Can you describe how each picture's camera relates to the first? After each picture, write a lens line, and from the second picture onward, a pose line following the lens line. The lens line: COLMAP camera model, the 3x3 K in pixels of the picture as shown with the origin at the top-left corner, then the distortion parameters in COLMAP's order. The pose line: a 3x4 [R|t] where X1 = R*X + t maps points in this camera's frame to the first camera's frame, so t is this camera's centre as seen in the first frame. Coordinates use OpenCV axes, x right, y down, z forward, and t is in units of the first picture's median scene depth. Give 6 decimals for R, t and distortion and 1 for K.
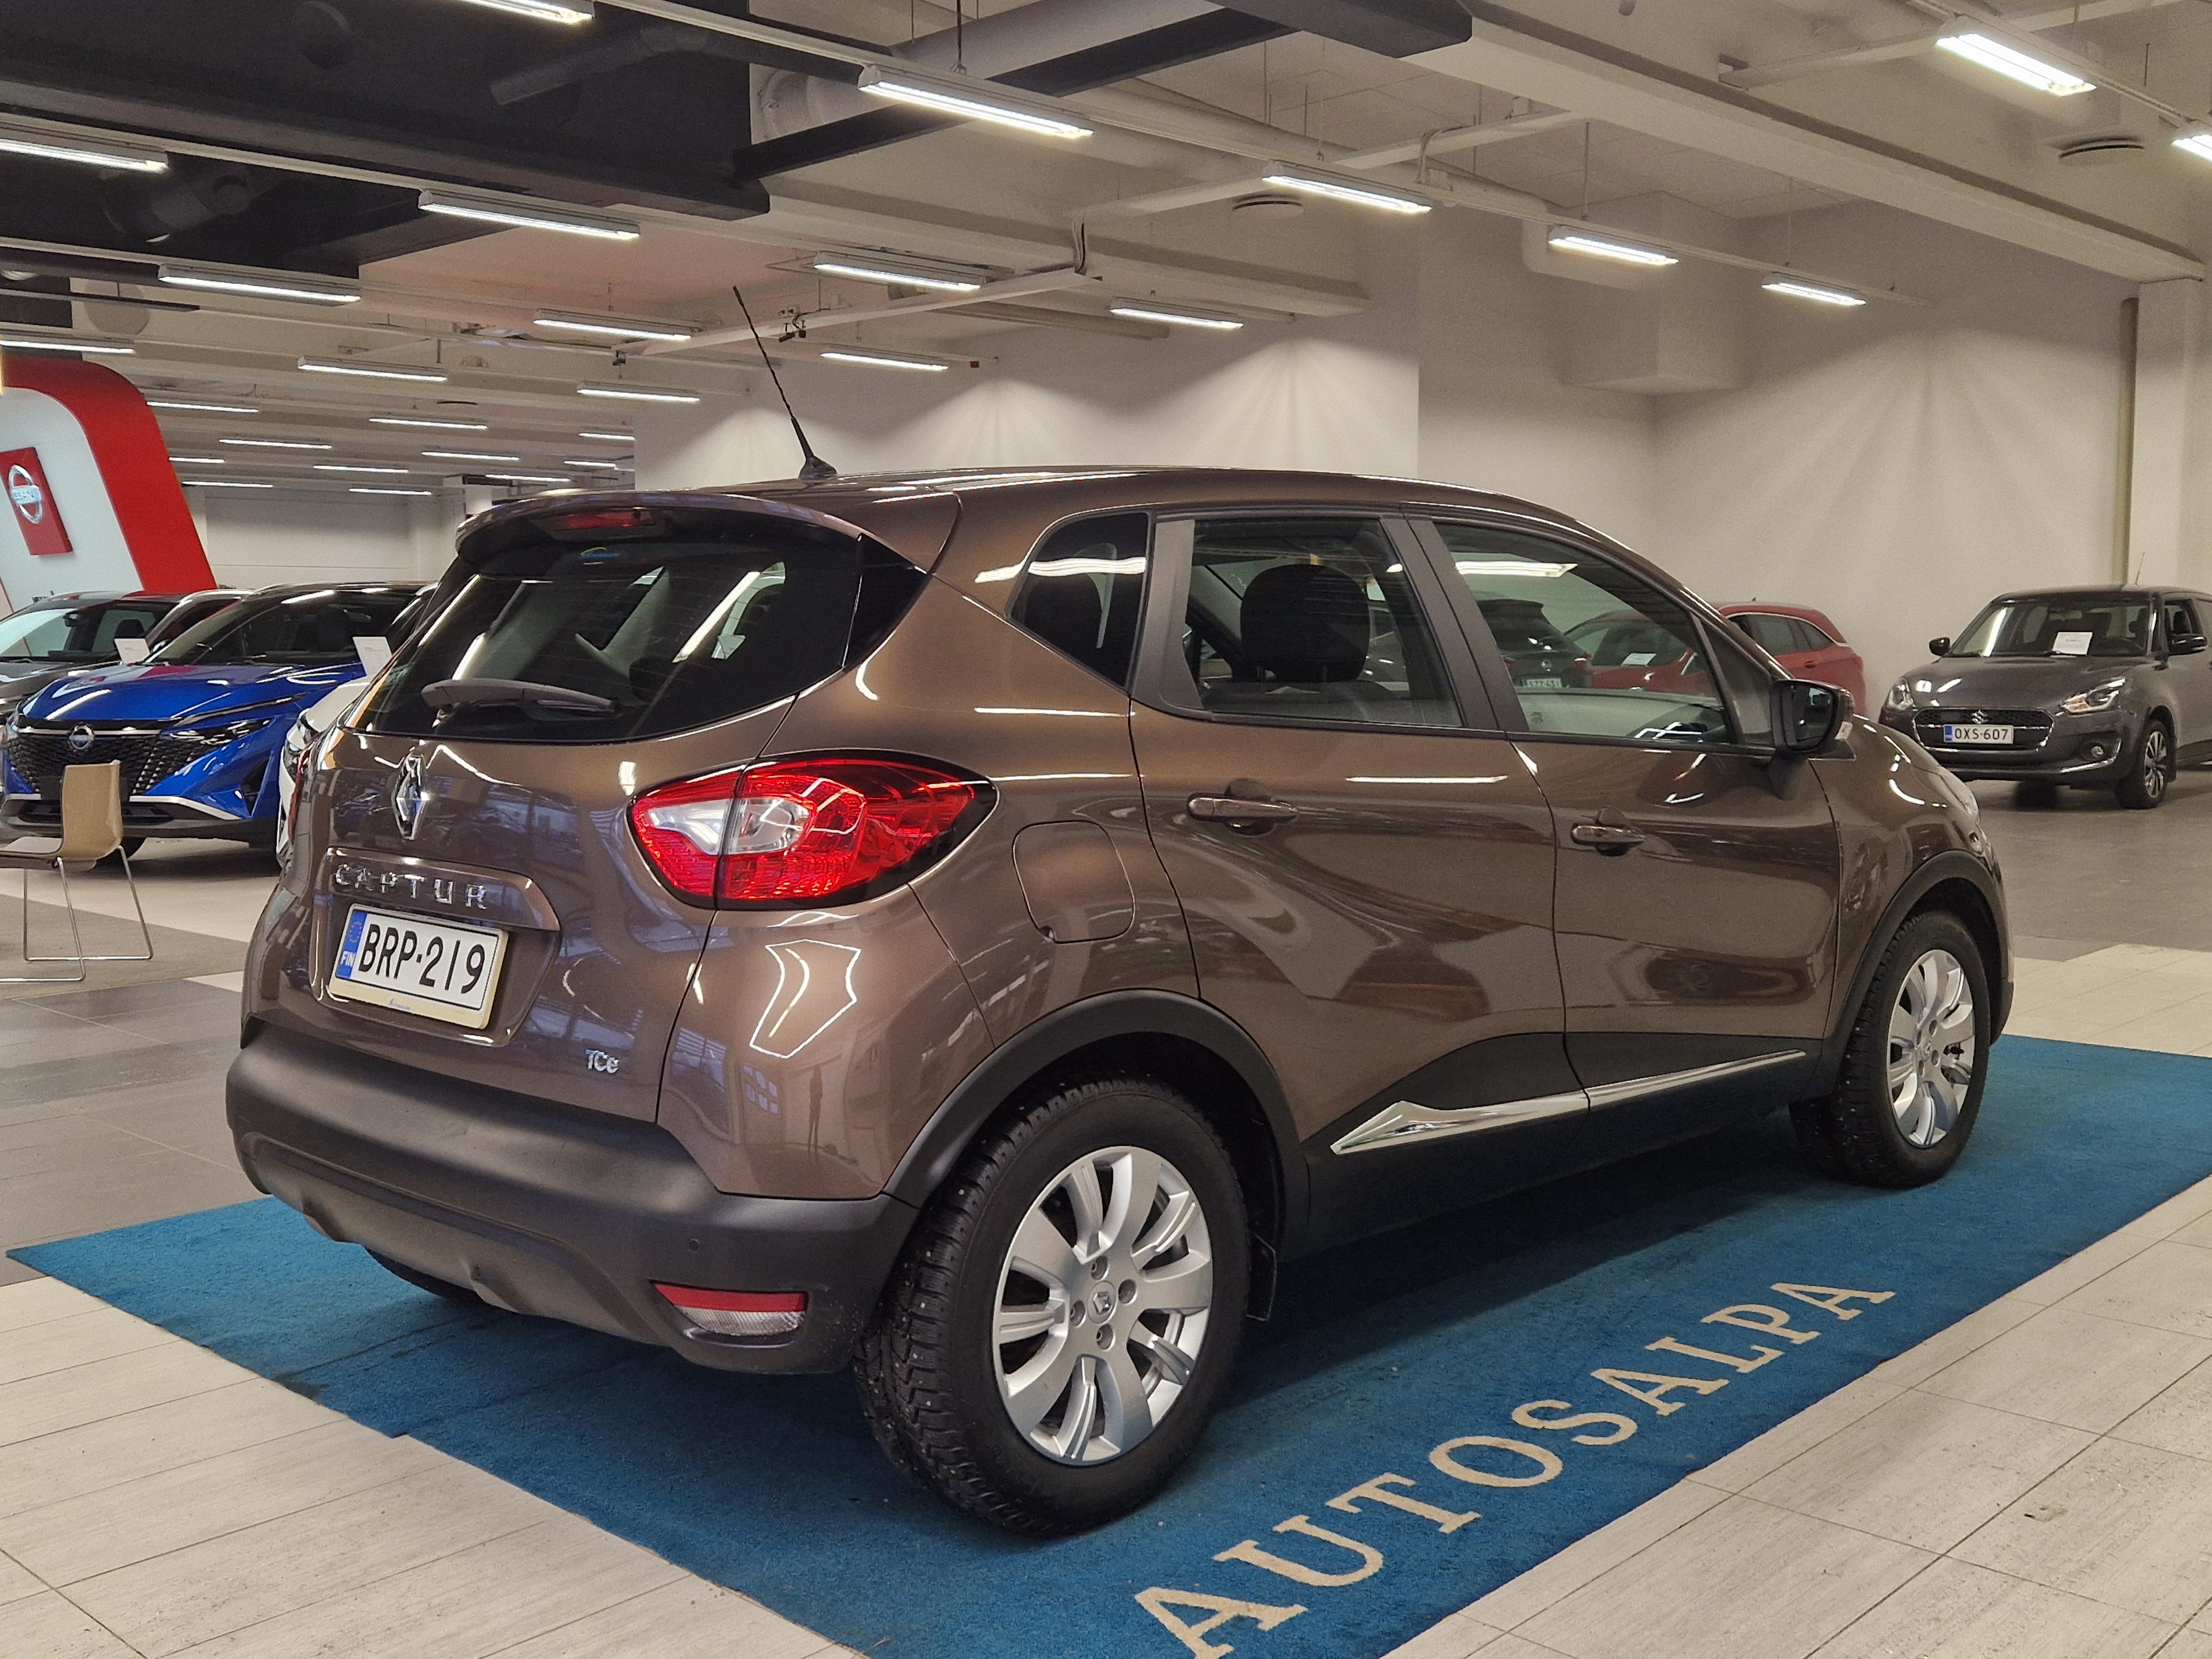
lens RADIAL K [[2231.0, 0, 1103.5], [0, 2231.0, 831.6], [0, 0, 1]] dist [0.016439, 0.000000]
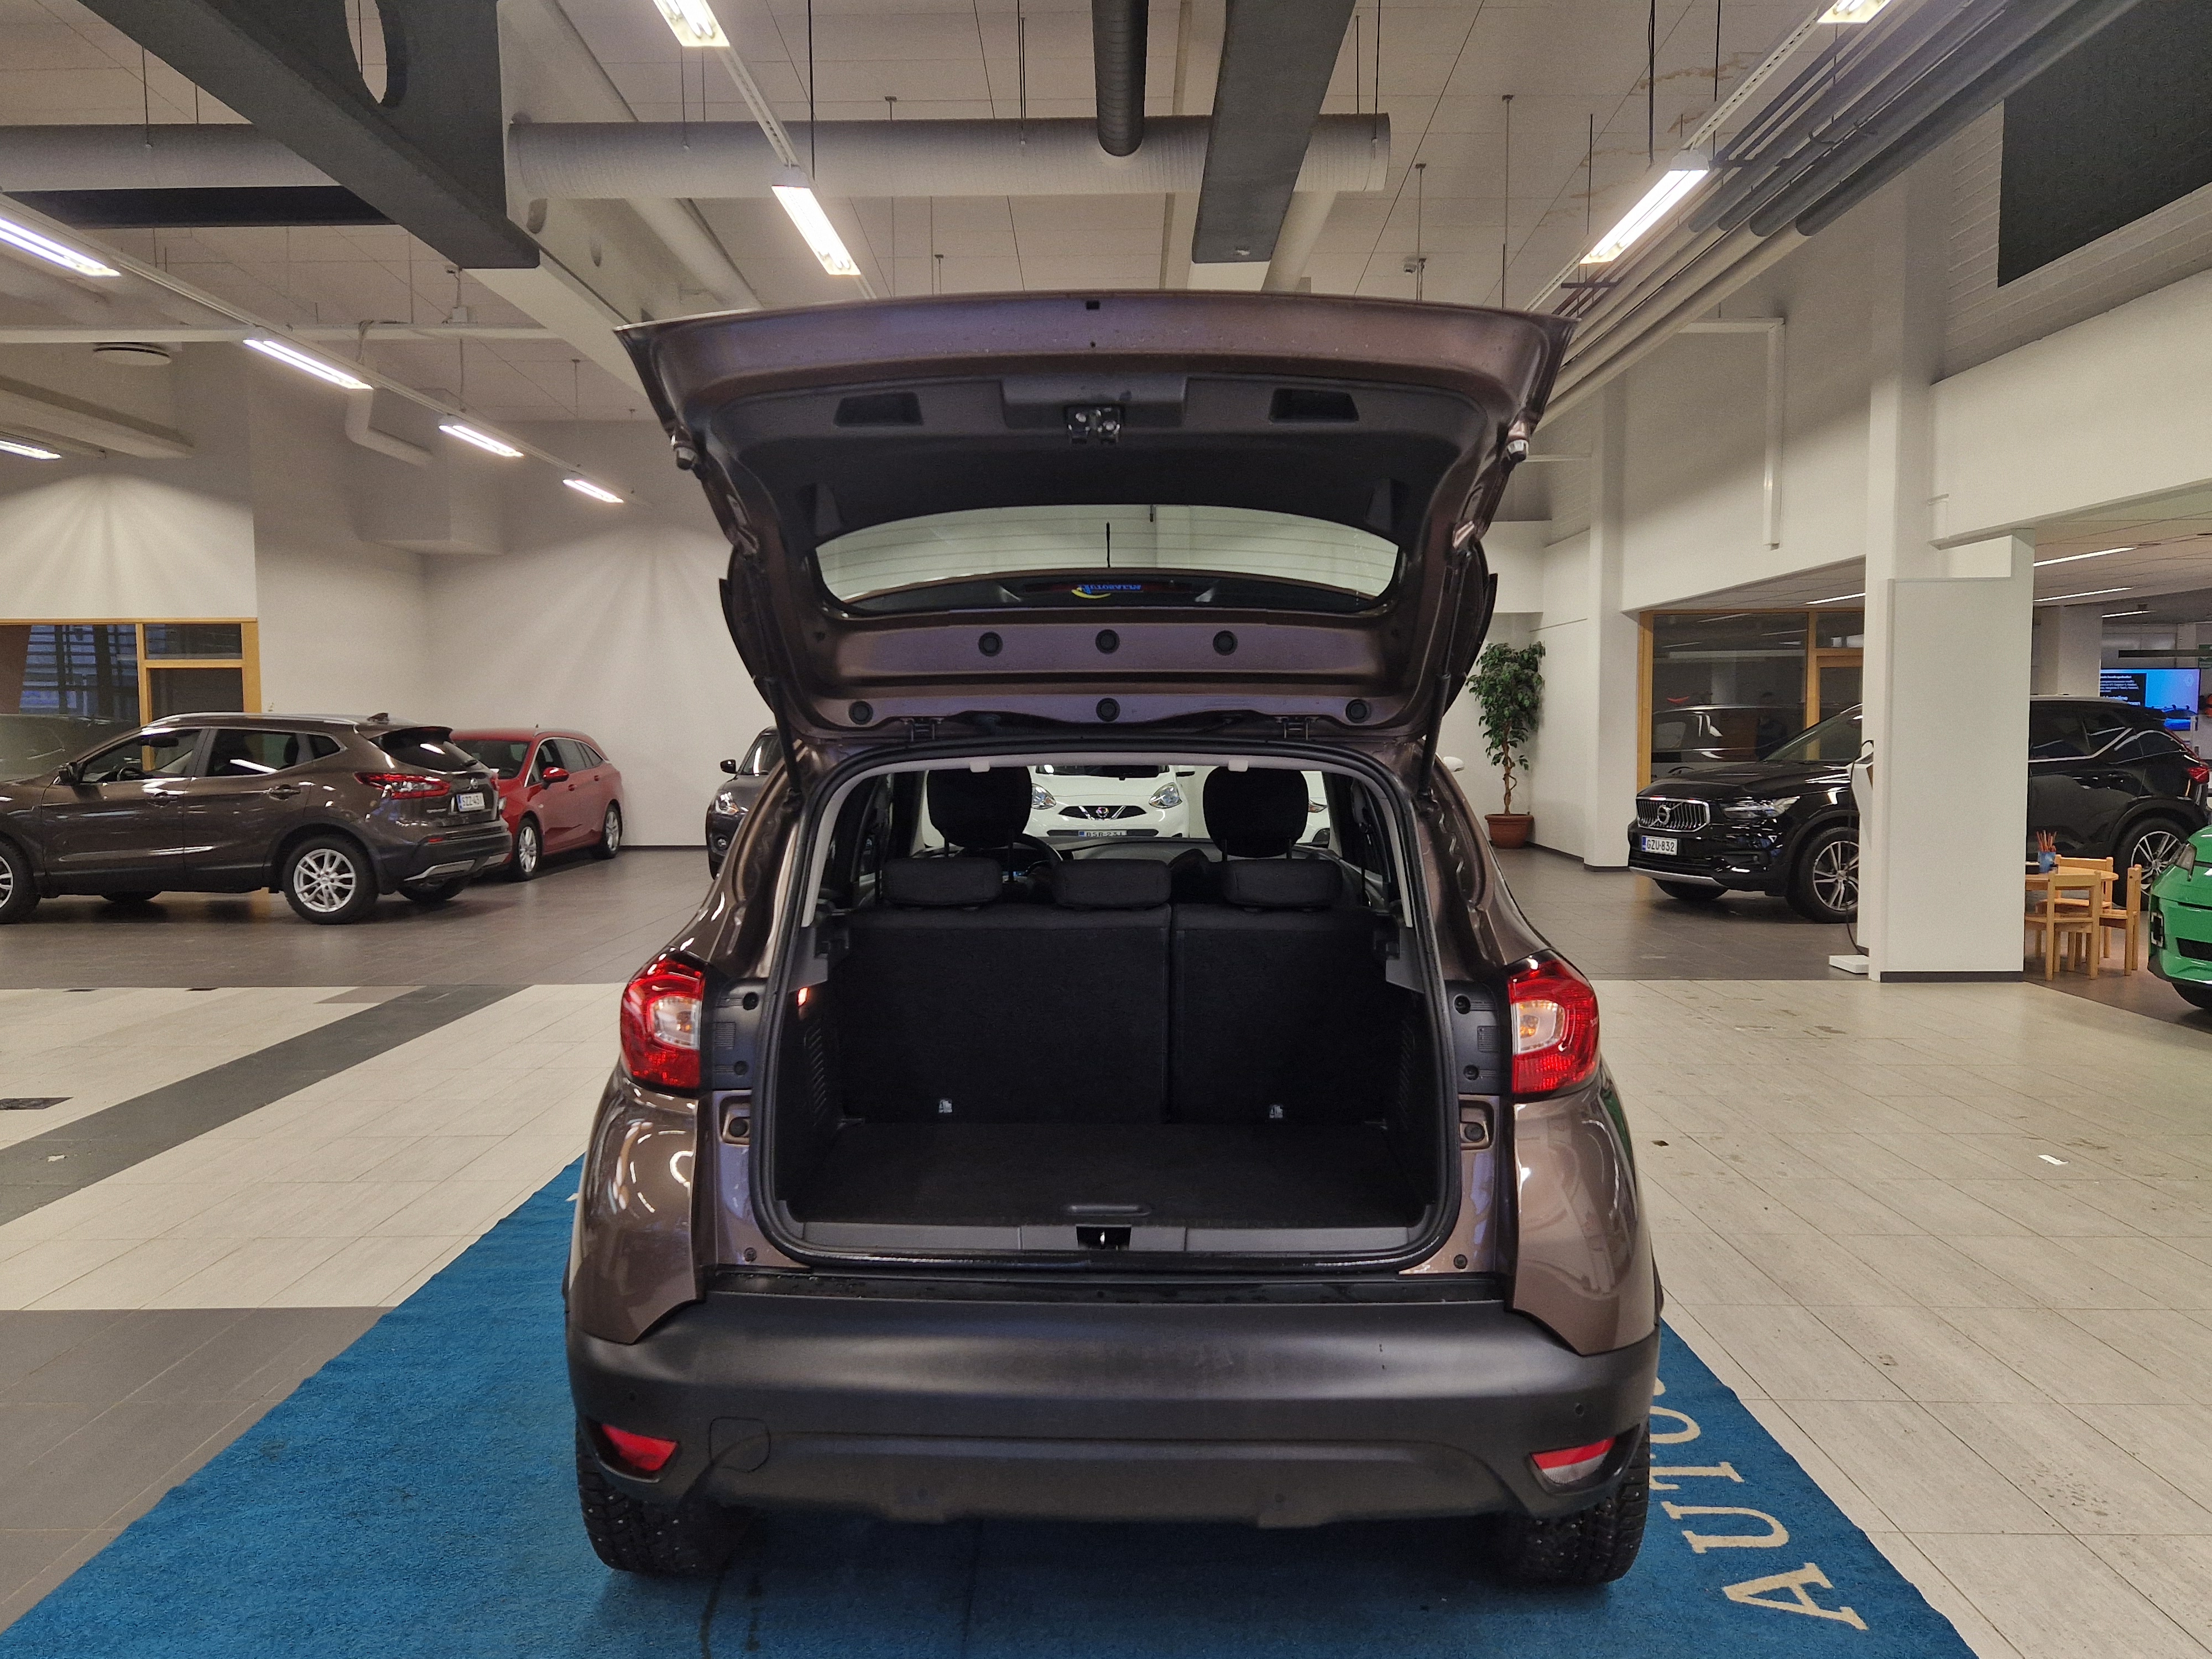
lens RADIAL K [[1722.5, 0, 1098.6], [0, 1722.5, 823.1], [0, 0, 1]] dist [0.056327, -0.011894]
pose [[0.740315, -0.022005, 0.671900, -0.176695], [0.048103, 0.998636, -0.020294, -0.018683], [-0.670537, 0.047344, 0.740364, 0.092448]]
